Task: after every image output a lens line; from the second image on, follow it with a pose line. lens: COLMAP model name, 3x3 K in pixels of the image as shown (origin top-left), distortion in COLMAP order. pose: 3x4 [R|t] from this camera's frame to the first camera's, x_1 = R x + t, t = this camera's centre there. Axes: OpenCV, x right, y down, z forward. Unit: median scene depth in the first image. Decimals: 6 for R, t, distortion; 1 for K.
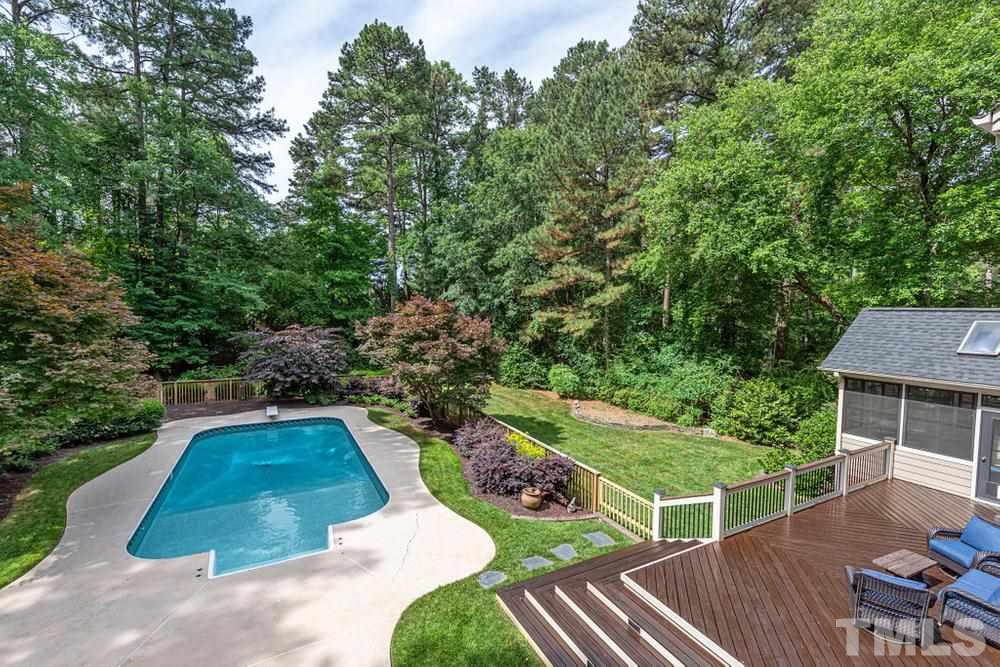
lens RADIAL K [[430.0, 0, 500.0], [0, 430.0, 333.5], [0, 0, 1]] dist [0.019439, -0.006231]
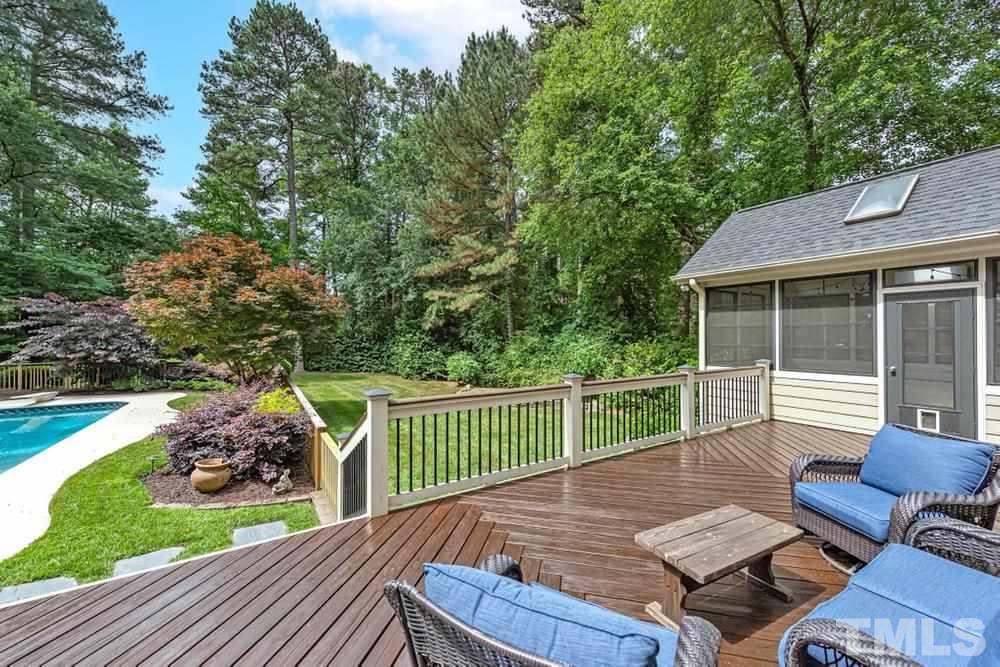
lens RADIAL K [[394.1, 0, 500.0], [0, 394.1, 333.5], [0, 0, 1]] dist [0.006852, -0.000108]
pose [[0.997355, -0.016804, 0.070716, 0.223098], [0.020757, 0.998241, -0.055538, 0.113605], [-0.069658, 0.056859, 0.995949, 0.206646]]
